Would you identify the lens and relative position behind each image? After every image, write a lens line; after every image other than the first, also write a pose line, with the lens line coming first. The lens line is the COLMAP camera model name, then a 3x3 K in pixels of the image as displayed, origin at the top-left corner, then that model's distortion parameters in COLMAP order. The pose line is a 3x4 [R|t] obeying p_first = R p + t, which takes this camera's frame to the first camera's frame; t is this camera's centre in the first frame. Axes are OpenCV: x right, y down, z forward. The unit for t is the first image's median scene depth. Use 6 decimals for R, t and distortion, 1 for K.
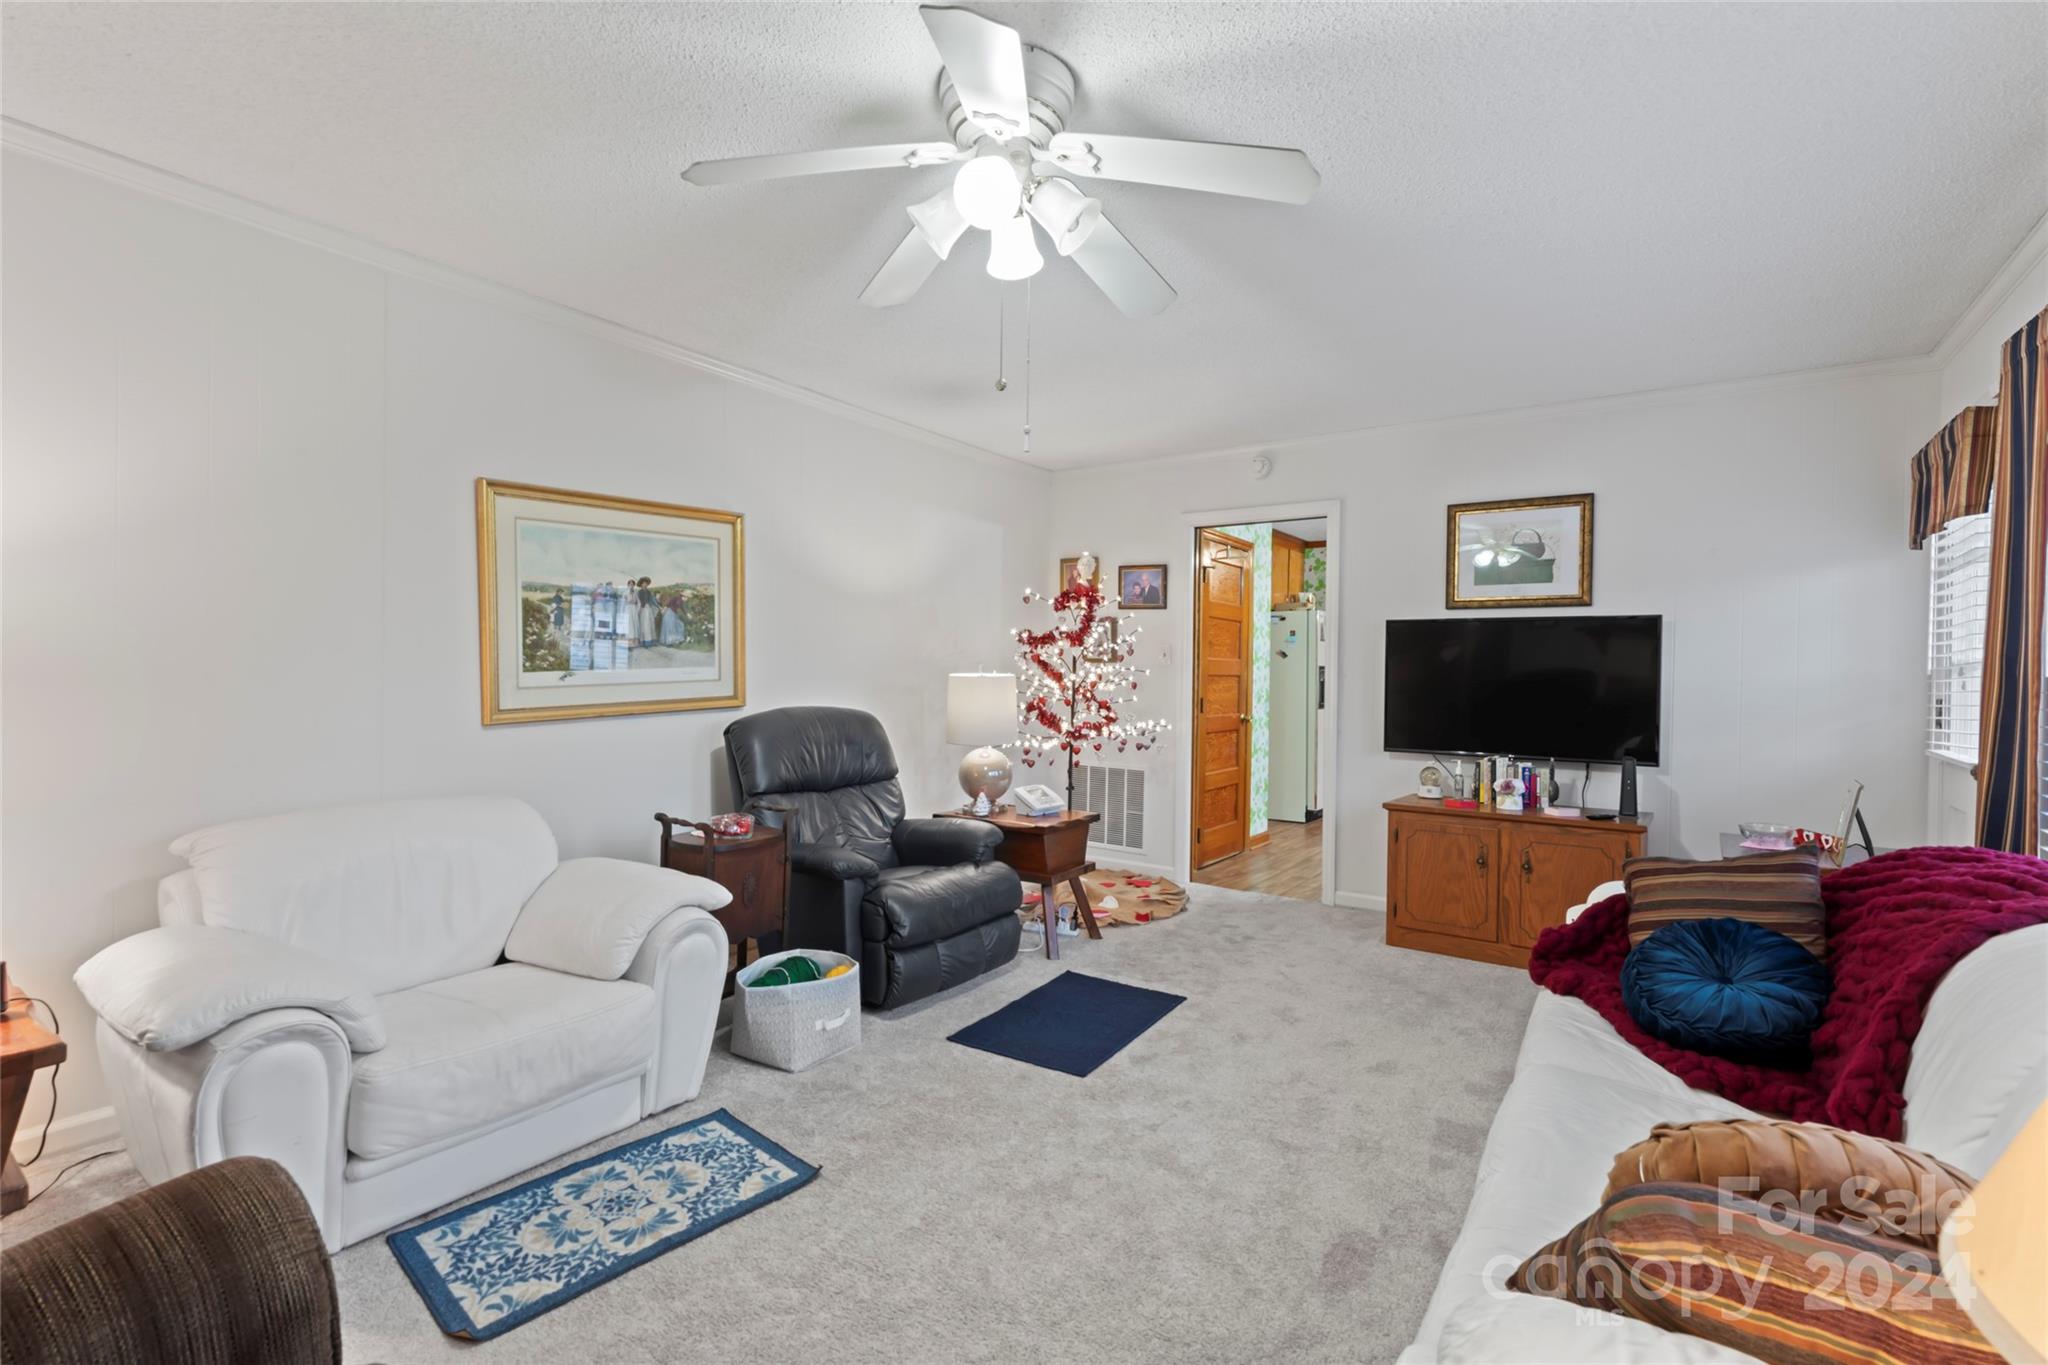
lens RADIAL K [[935.6, 0, 1024.9], [0, 935.6, 688.1], [0, 0, 1]] dist [-0.003476, -0.000473]
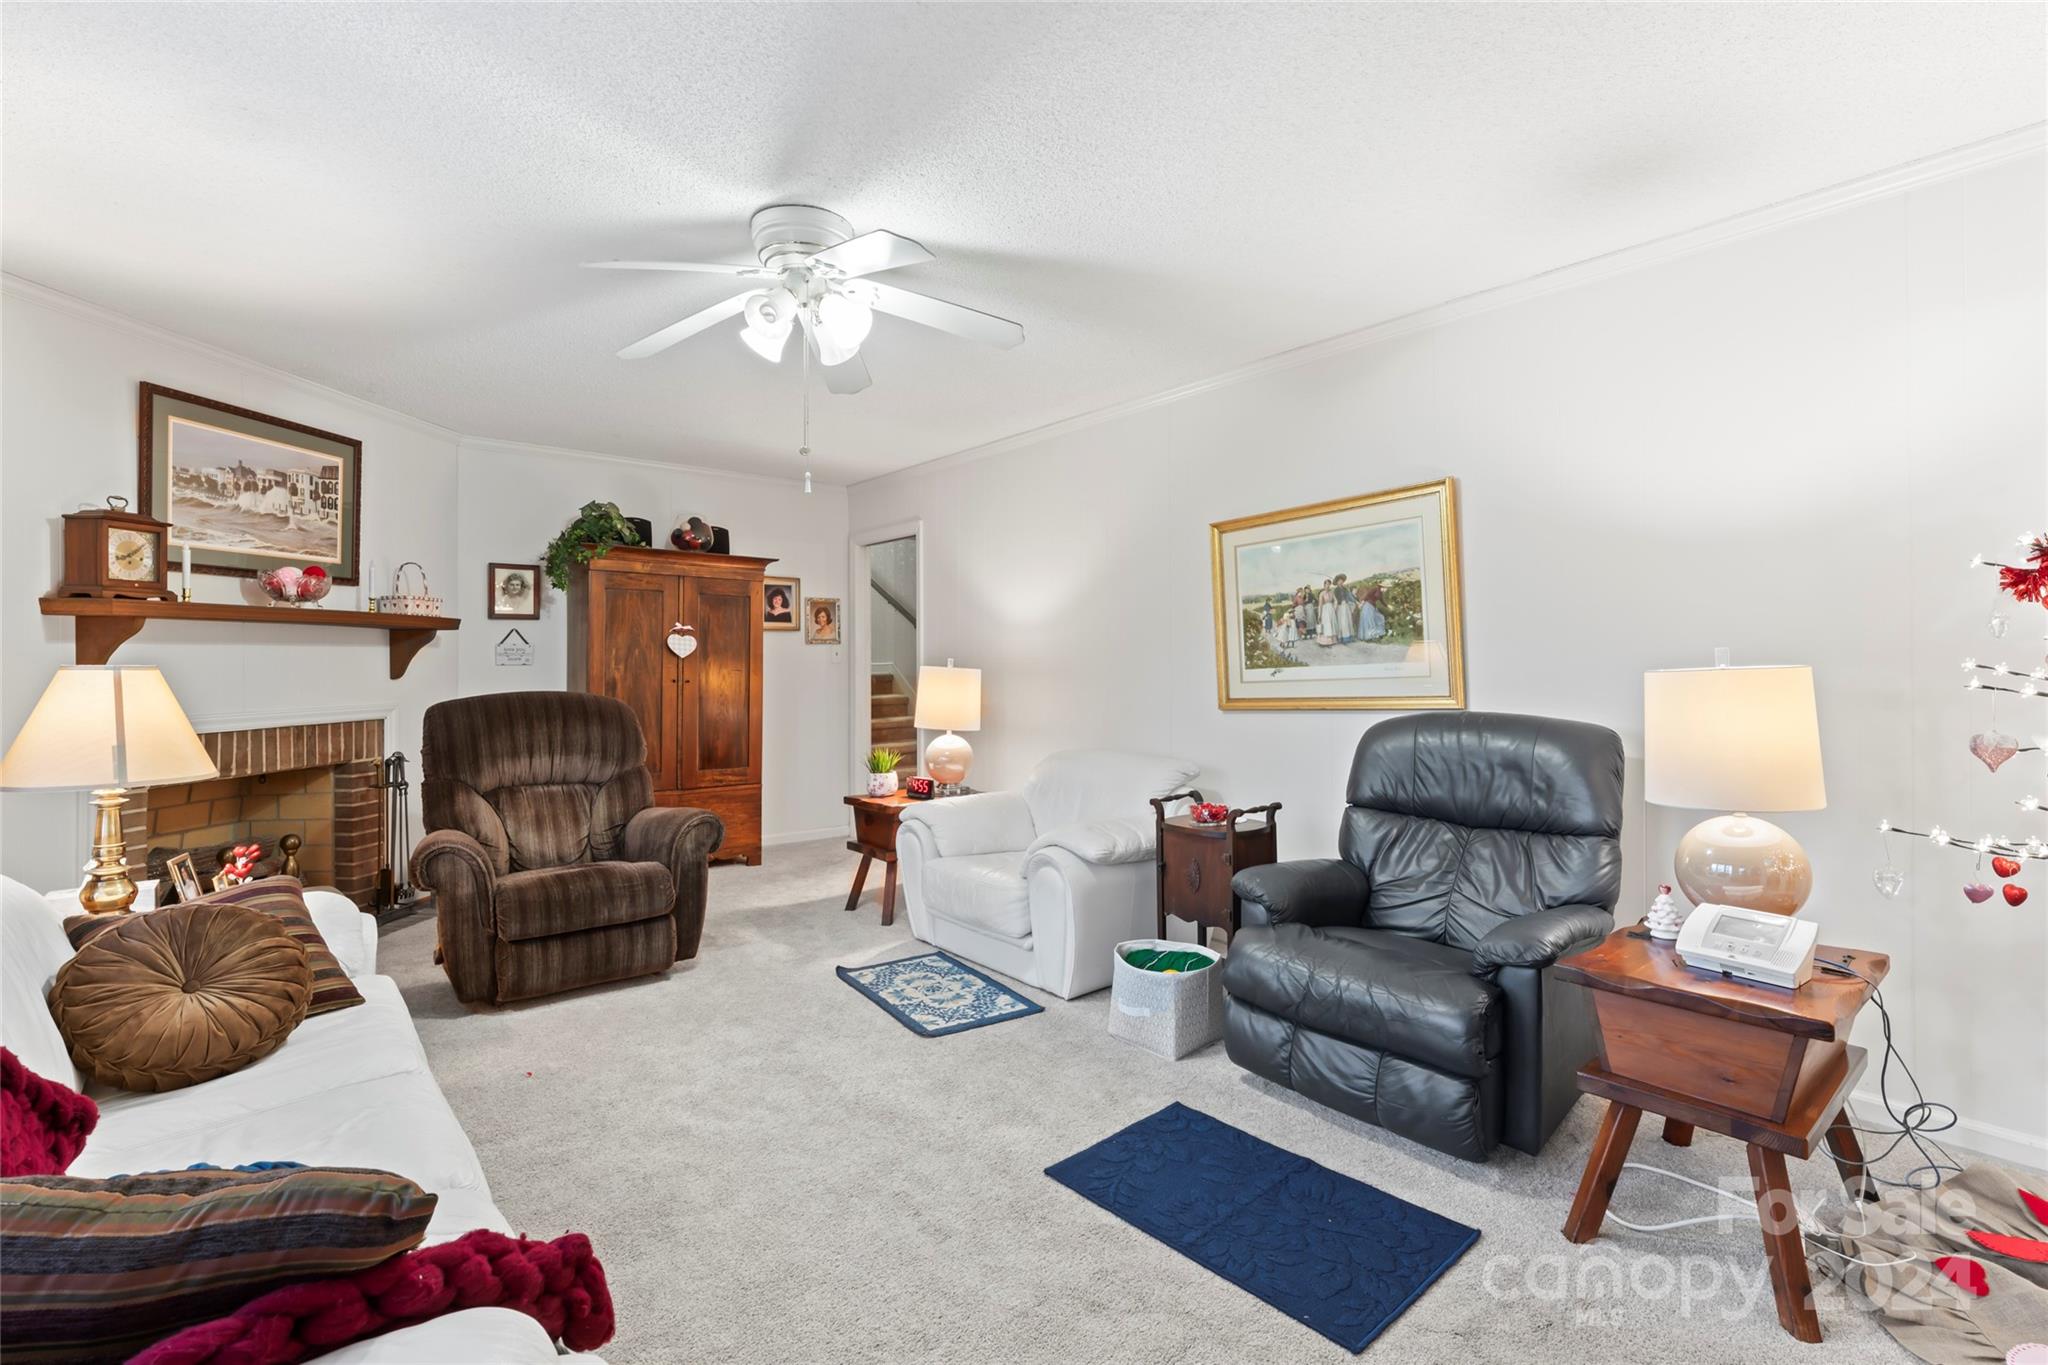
lens RADIAL K [[935.6, 0, 1026.4], [0, 935.6, 675.6], [0, 0, 1]] dist [-0.003476, -0.000473]
pose [[-0.278926, -0.000307, -0.960312, 0.727564], [-0.014525, 0.999887, 0.003899, -0.009091], [0.960203, 0.015036, -0.278899, 1.052544]]
